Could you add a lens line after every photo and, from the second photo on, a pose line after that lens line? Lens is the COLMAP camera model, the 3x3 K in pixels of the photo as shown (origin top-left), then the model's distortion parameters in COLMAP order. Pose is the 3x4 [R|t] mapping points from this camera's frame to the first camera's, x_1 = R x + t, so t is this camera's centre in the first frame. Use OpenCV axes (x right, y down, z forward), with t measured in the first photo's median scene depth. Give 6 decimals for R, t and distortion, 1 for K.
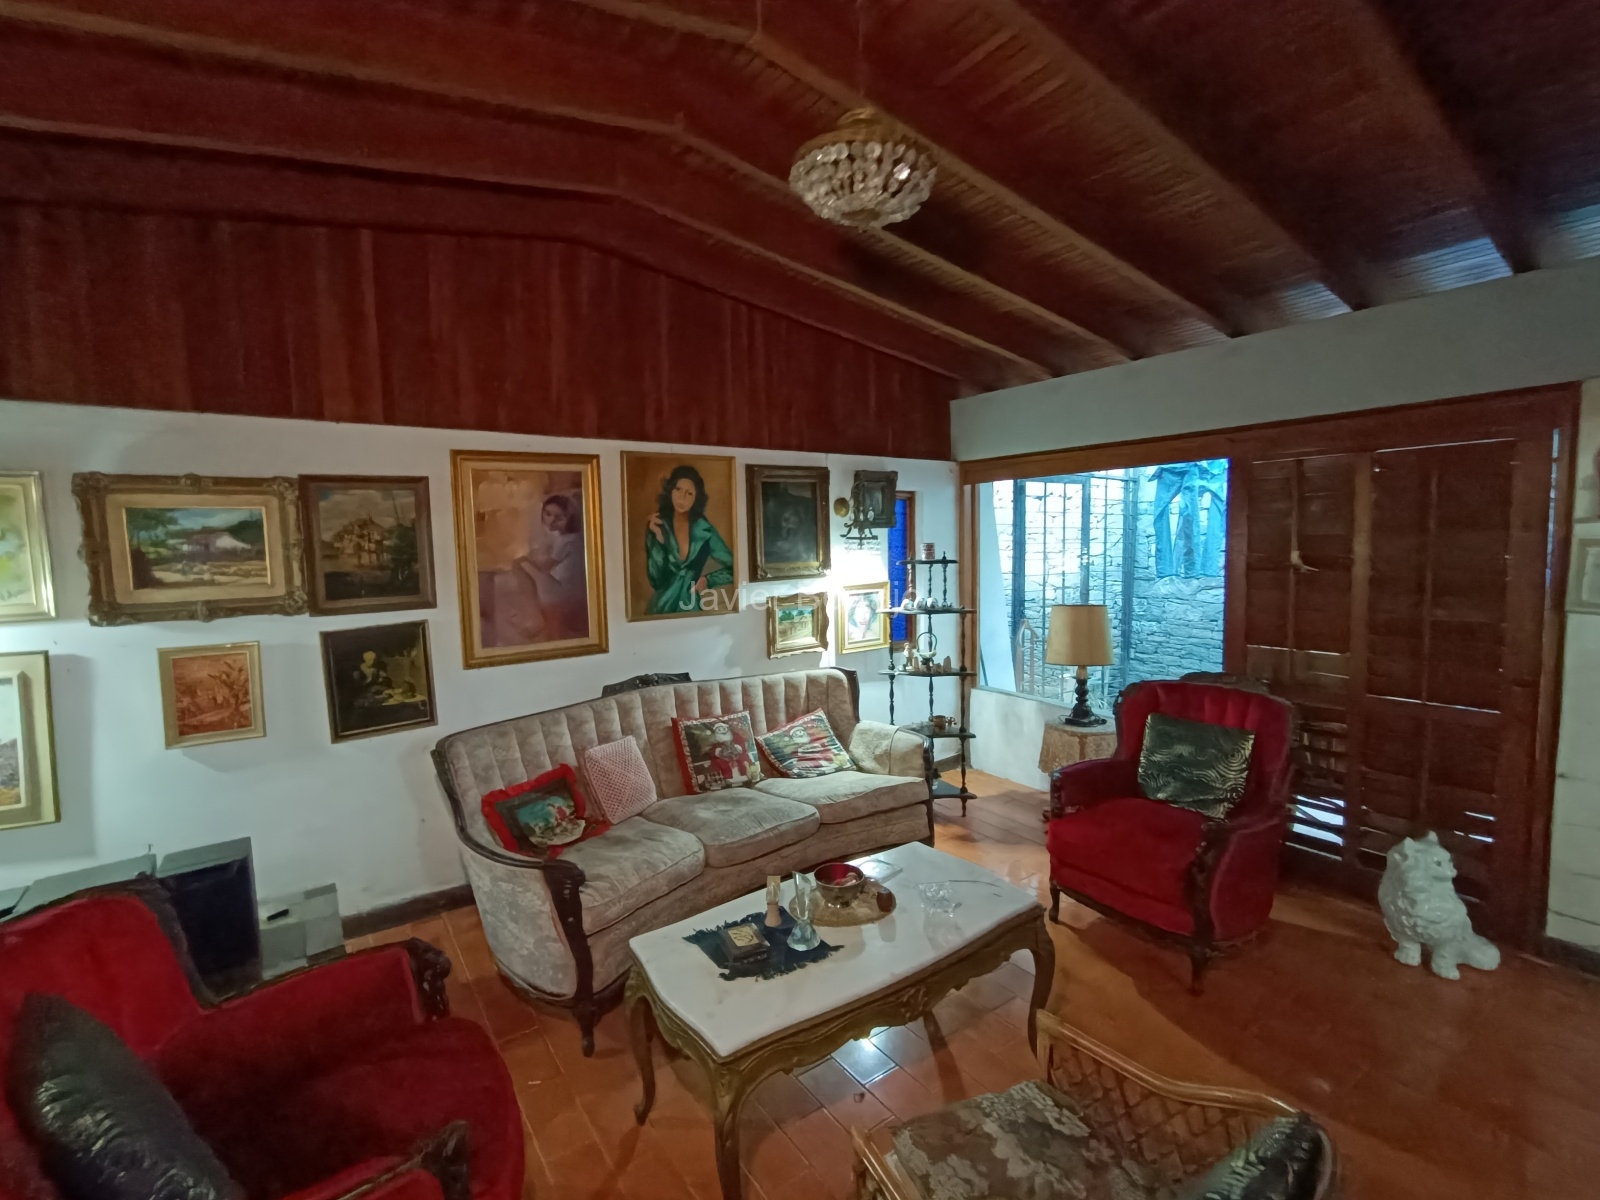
lens RADIAL K [[734.6, 0, 800.4], [0, 734.6, 599.9], [0, 0, 1]] dist [-0.008230, 0.005258]
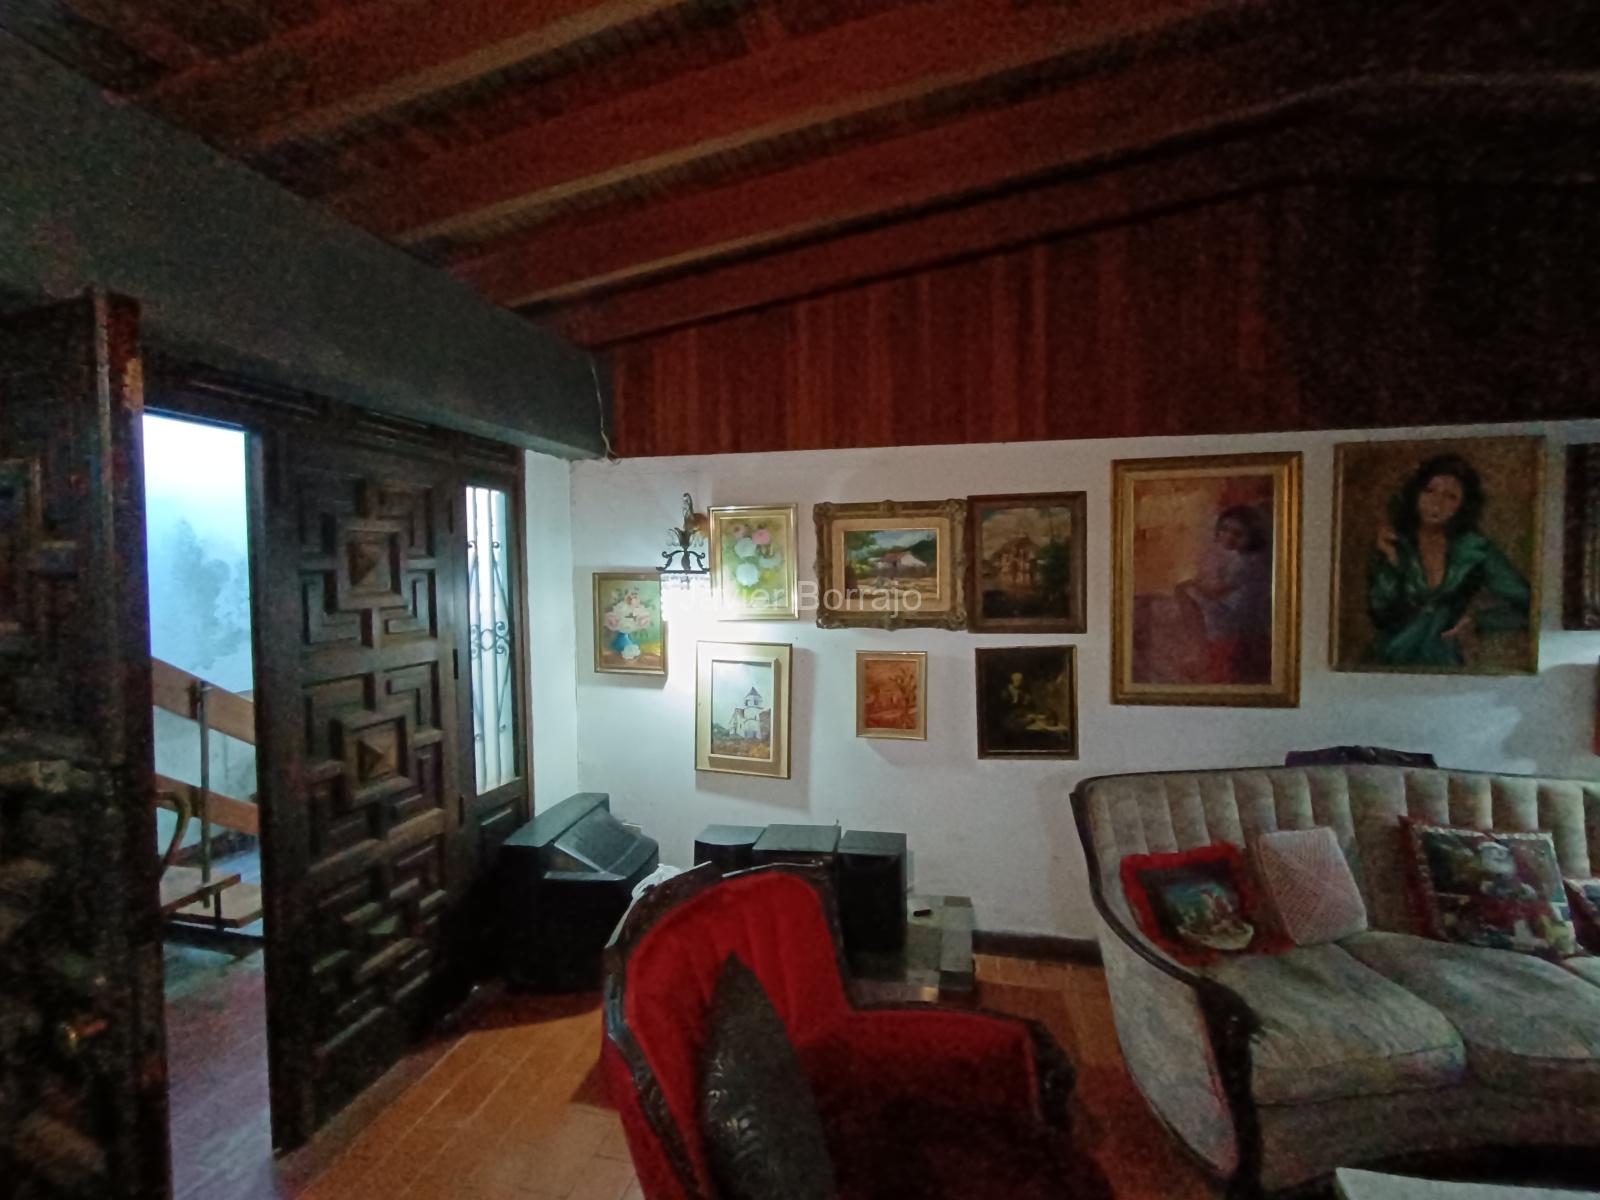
lens RADIAL K [[734.6, 0, 792.0], [0, 734.6, 596.4], [0, 0, 1]] dist [-0.008230, 0.005258]
pose [[0.667044, 0.046459, -0.743569, -0.060783], [-0.066216, 0.997801, 0.002942, -0.014177], [0.742070, 0.047274, 0.668653, 0.110013]]
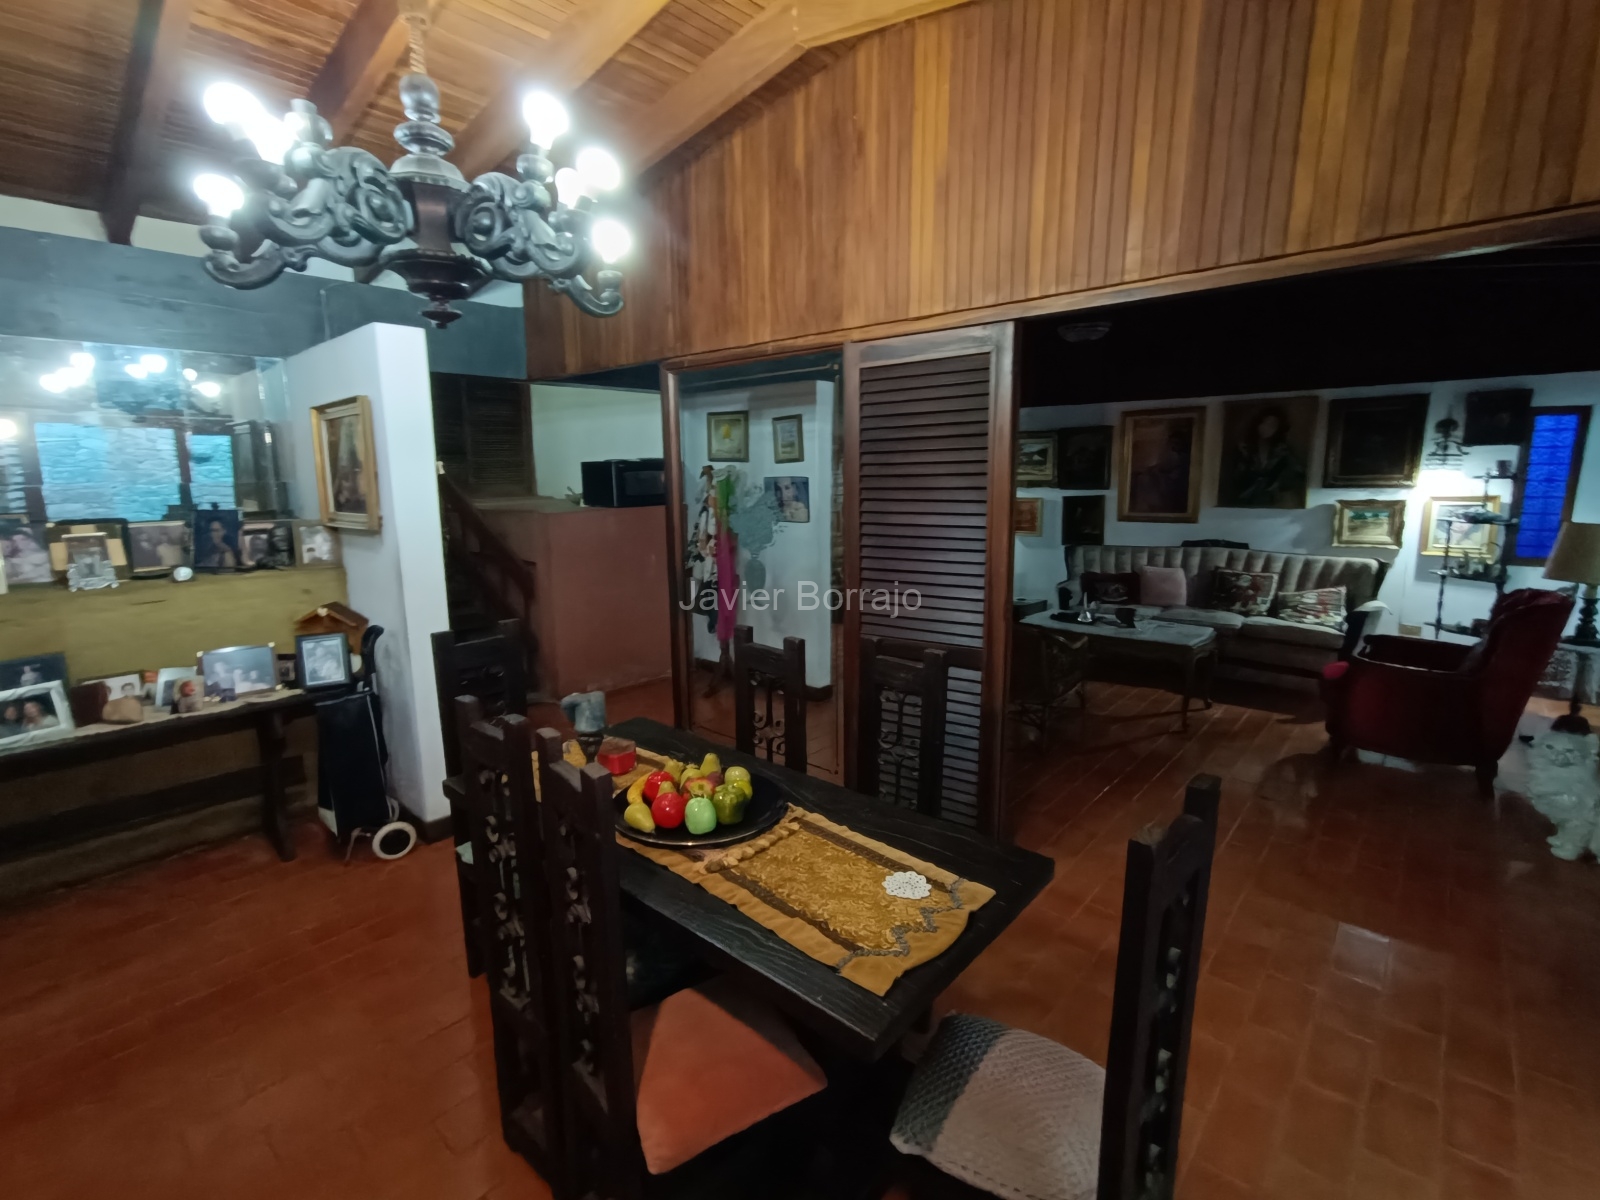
lens RADIAL K [[734.6, 0, 803.5], [0, 734.6, 600.5], [0, 0, 1]] dist [-0.008230, 0.005258]
pose [[0.229979, 0.205565, -0.951237, 1.422788], [-0.055596, 0.978616, 0.198040, -0.047358], [0.971606, 0.007340, 0.236490, -0.356990]]
